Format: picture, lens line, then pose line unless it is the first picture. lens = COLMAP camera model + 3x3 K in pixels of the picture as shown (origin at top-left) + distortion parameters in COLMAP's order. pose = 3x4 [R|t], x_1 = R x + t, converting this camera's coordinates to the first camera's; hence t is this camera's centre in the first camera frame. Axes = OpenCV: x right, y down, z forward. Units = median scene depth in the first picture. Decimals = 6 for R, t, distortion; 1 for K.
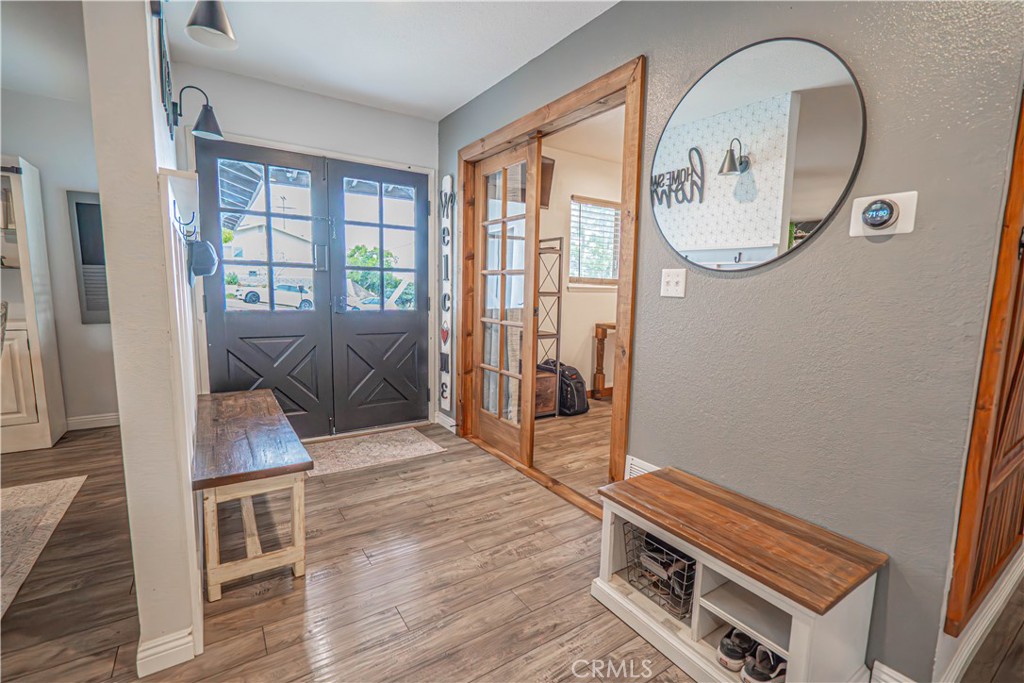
lens RADIAL K [[464.6, 0, 512.0], [0, 464.6, 341.5], [0, 0, 1]] dist [-0.002471, -0.000093]
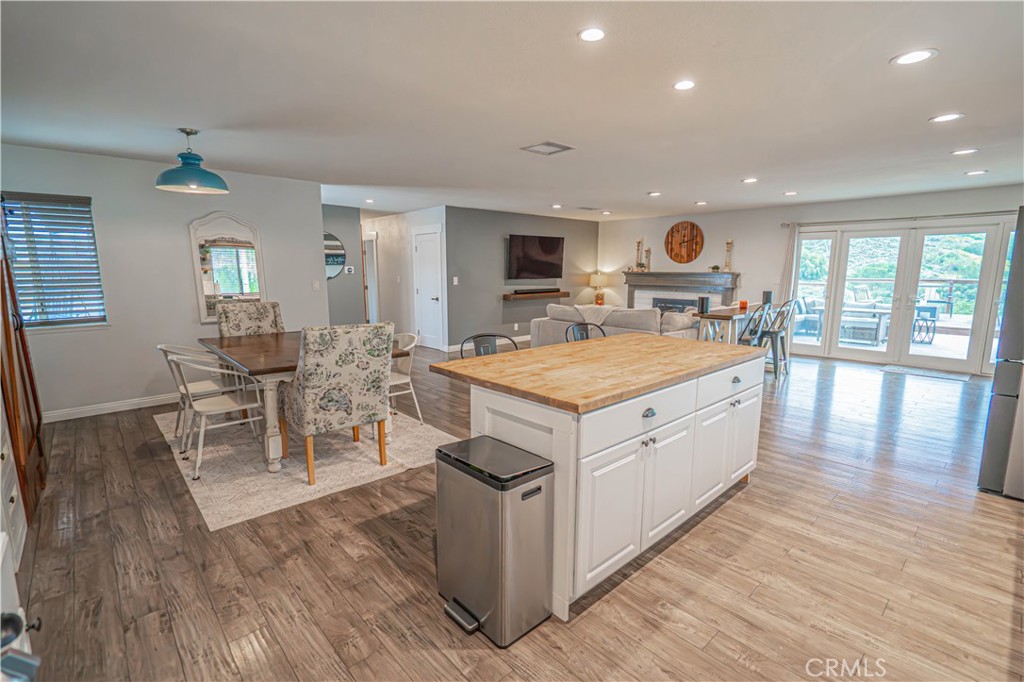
lens RADIAL K [[468.0, 0, 516.2], [0, 468.0, 342.1], [0, 0, 1]] dist [-0.001164, 0.000514]
pose [[-0.151914, -0.174109, 0.972938, -2.214568], [0.111765, 0.975023, 0.191933, -0.116064], [-0.982054, 0.137898, -0.128661, -0.077011]]
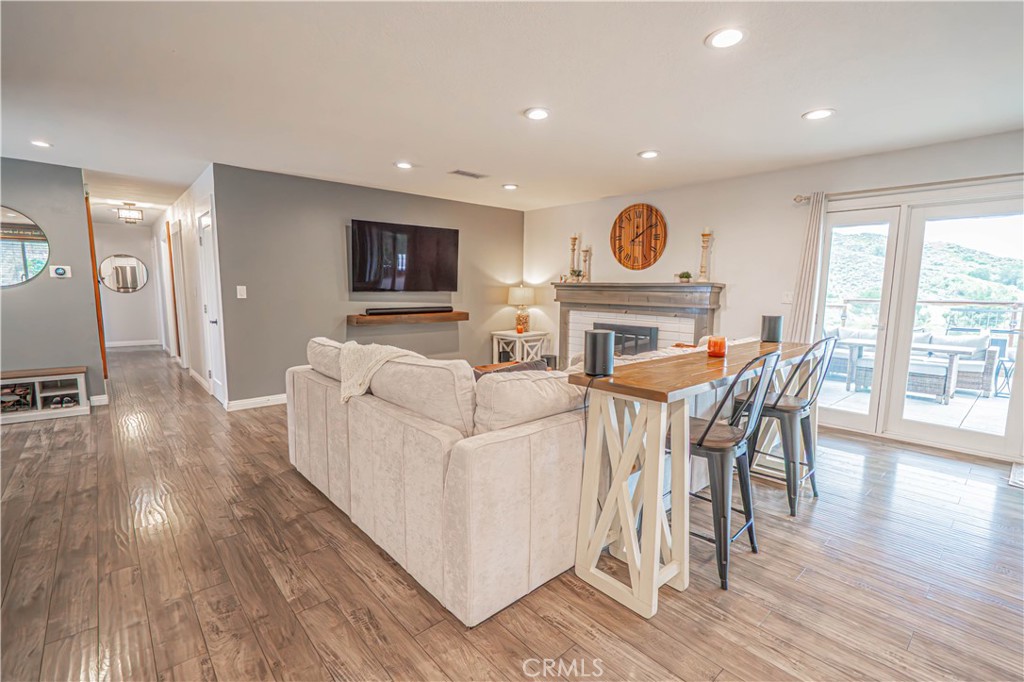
lens RADIAL K [[464.6, 0, 512.0], [0, 464.6, 341.0], [0, 0, 1]] dist [-0.002471, -0.000093]
pose [[-0.133987, -0.134387, 0.981829, -1.282783], [0.101840, 0.983650, 0.148533, 0.027832], [-0.985736, 0.119891, -0.118110, -0.762145]]
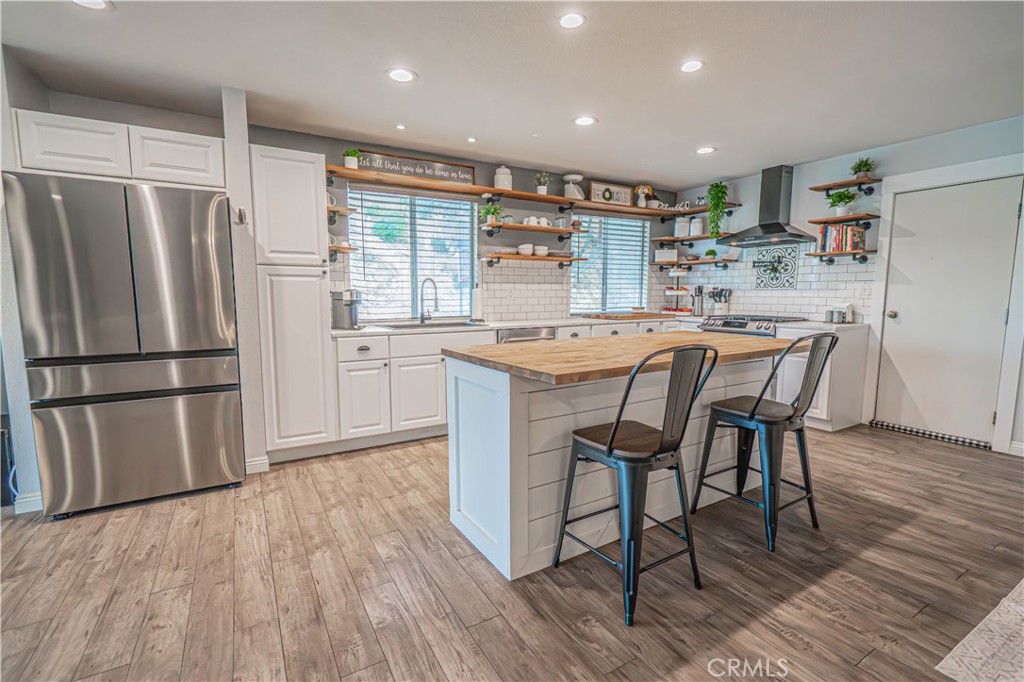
lens RADIAL K [[461.0, 0, 515.4], [0, 461.0, 344.5], [0, 0, 1]] dist [-0.000800, -0.000414]
pose [[-0.052393, 0.089894, -0.994572, -0.708073], [-0.115116, 0.988757, 0.095433, 0.034885], [0.991969, 0.119491, -0.041455, -0.521895]]
